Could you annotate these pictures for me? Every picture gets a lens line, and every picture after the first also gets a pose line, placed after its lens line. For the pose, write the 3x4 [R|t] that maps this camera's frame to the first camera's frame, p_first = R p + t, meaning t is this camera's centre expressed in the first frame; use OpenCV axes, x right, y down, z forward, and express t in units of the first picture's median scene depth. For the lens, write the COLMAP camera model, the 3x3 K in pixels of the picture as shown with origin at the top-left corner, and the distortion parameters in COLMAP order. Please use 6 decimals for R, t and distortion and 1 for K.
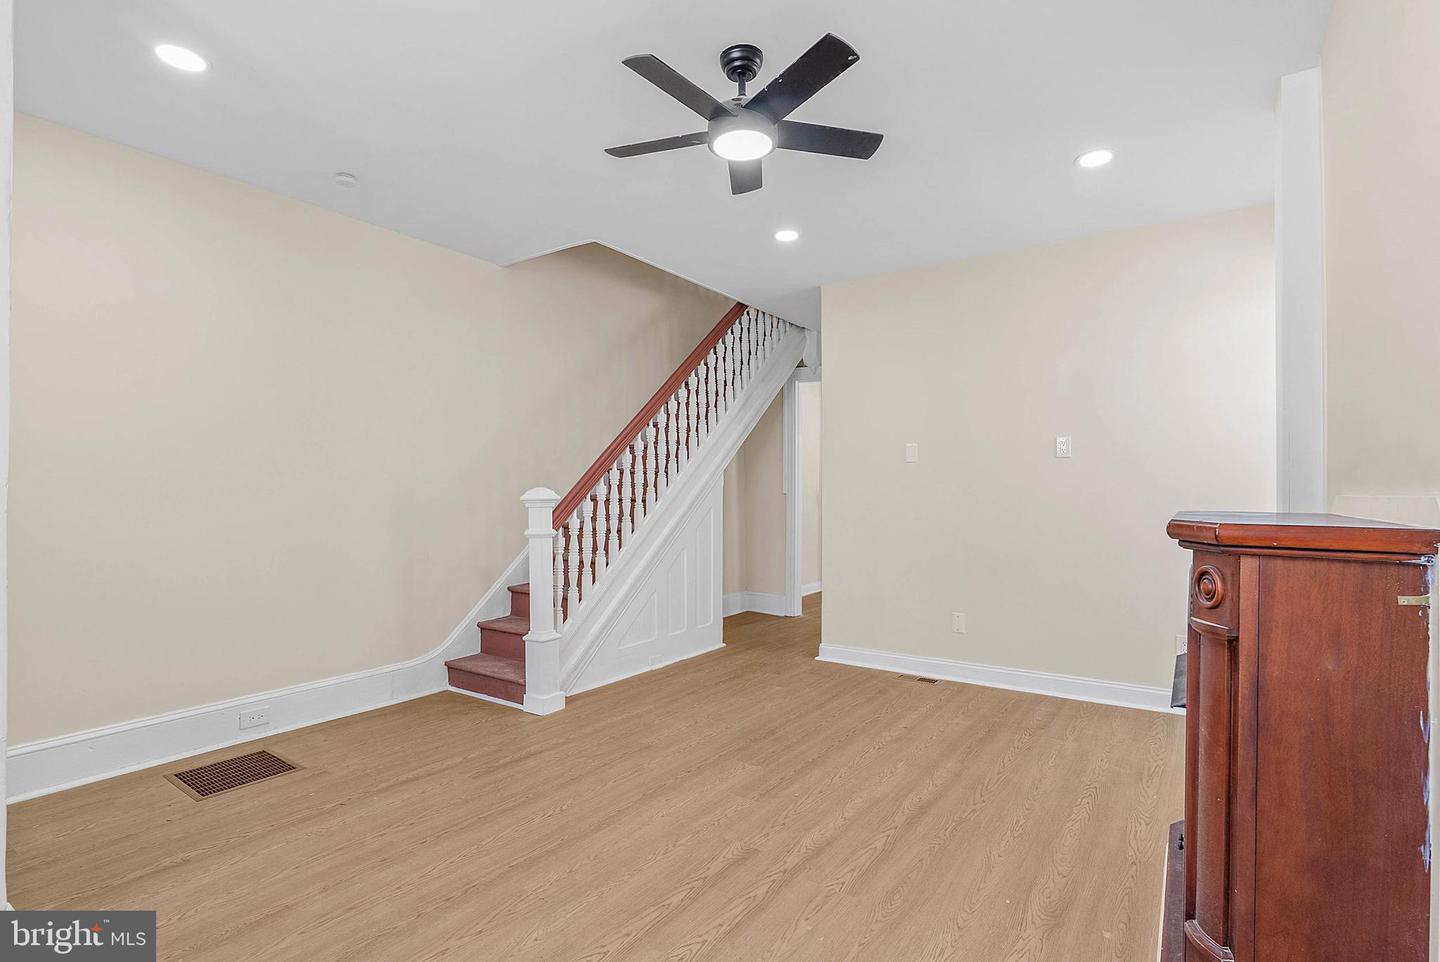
lens RADIAL K [[703.7, 0, 726.4], [0, 703.7, 491.6], [0, 0, 1]] dist [-0.002619, 0.000498]
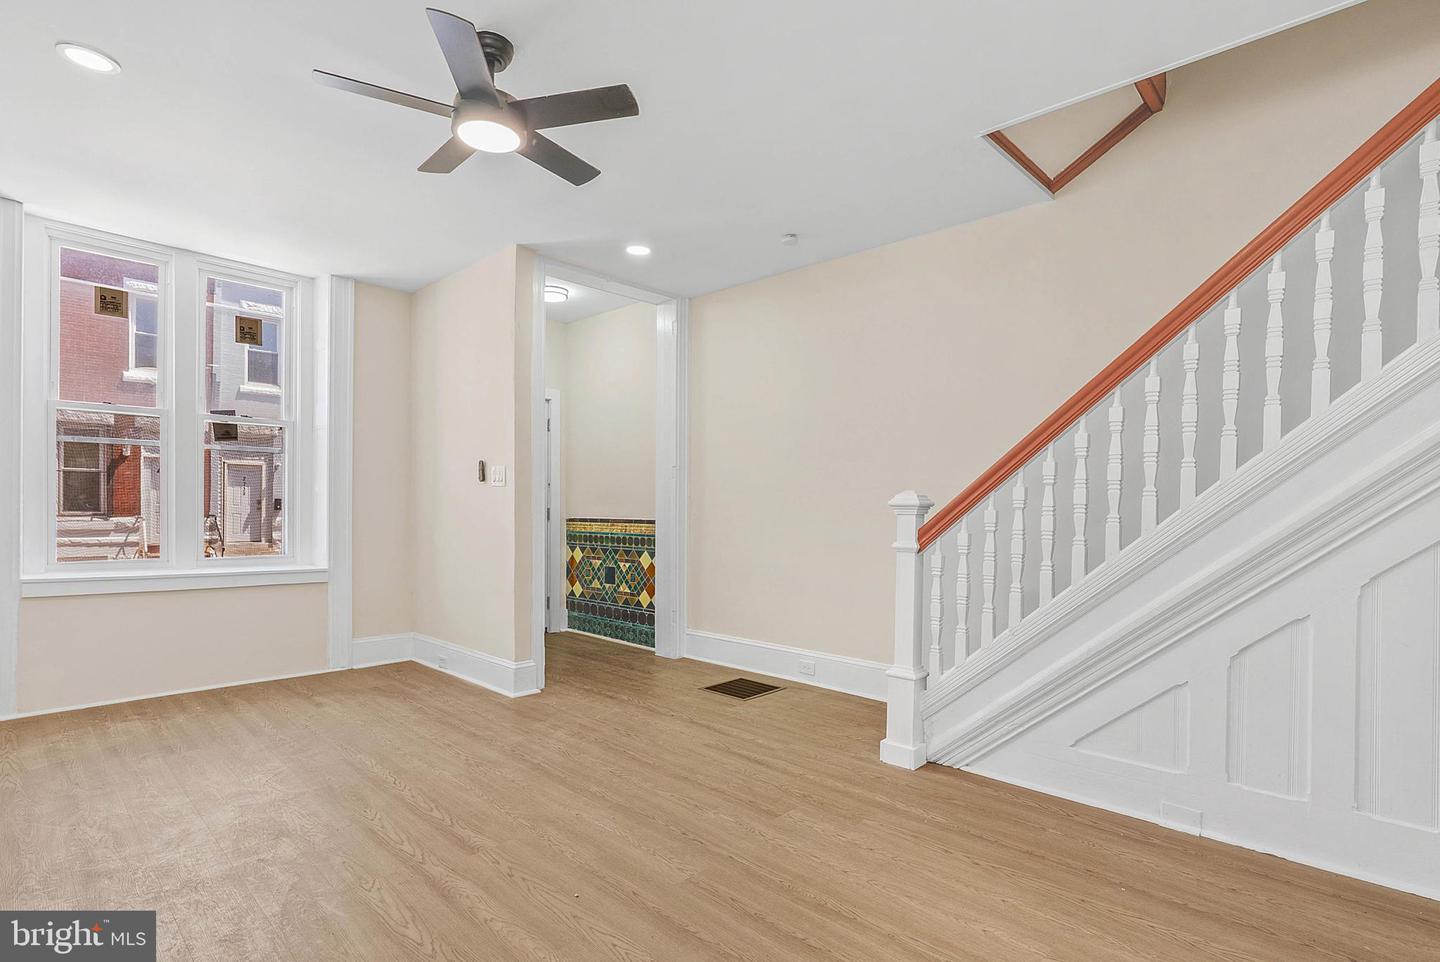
lens RADIAL K [[703.7, 0, 714.1], [0, 703.7, 494.0], [0, 0, 1]] dist [-0.002619, 0.000498]
pose [[-0.170420, -0.014539, -0.985264, 0.672351], [-0.001913, 0.999894, -0.014424, 0.012006], [0.985370, -0.000573, -0.170429, 1.045169]]
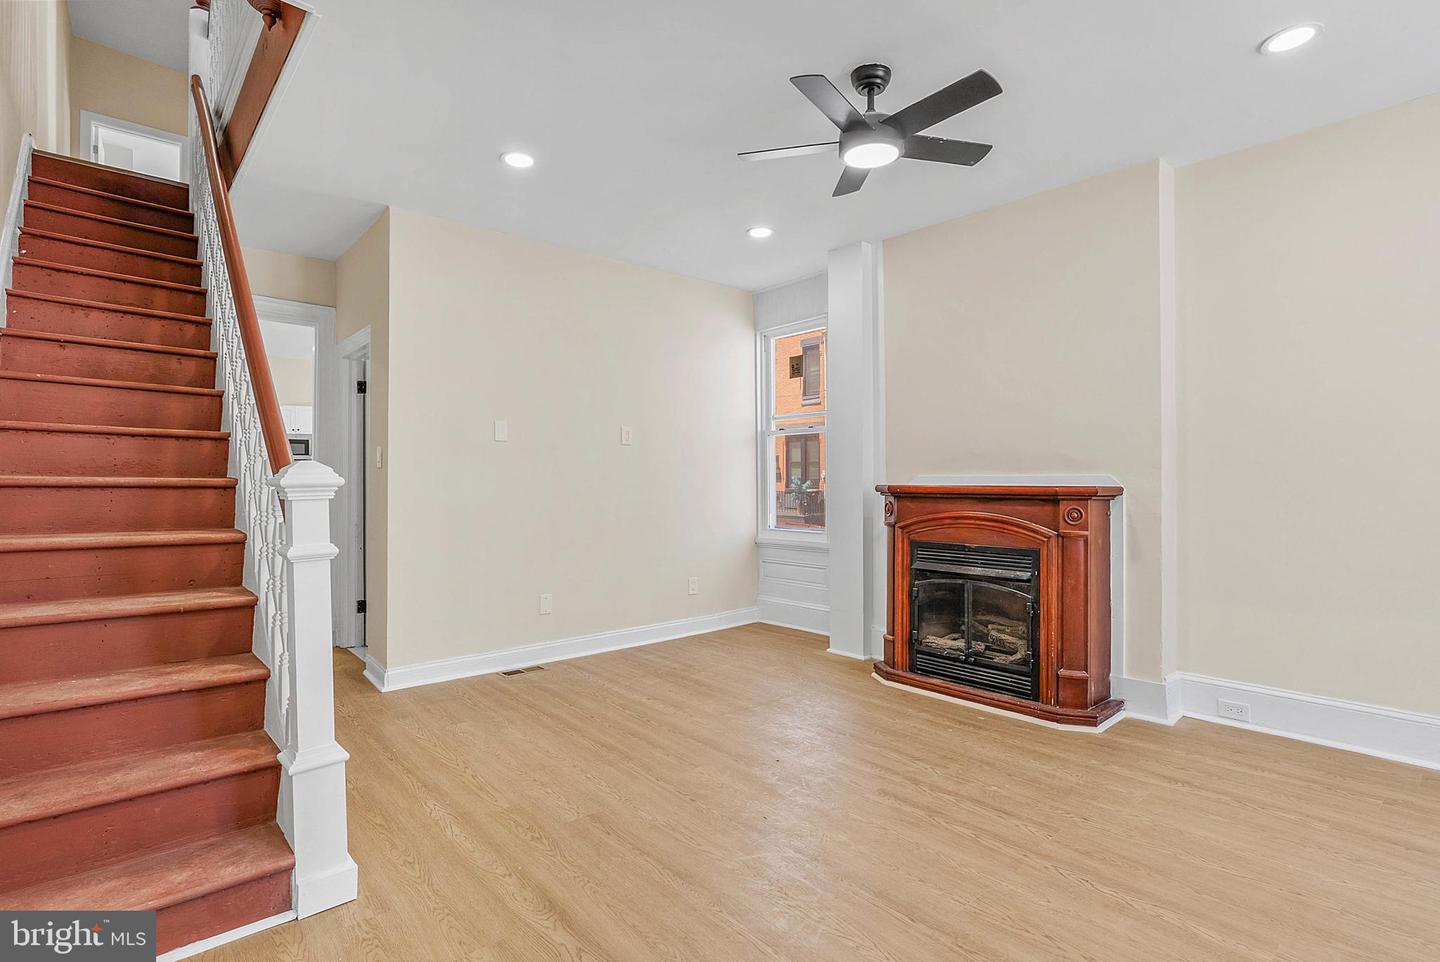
lens RADIAL K [[703.7, 0, 733.3], [0, 703.7, 478.3], [0, 0, 1]] dist [-0.002619, 0.000498]
pose [[0.239604, -0.001078, 0.970870, -0.772967], [-0.004356, 0.999988, 0.002185, 0.005061], [-0.970861, -0.004753, 0.239597, 0.667760]]
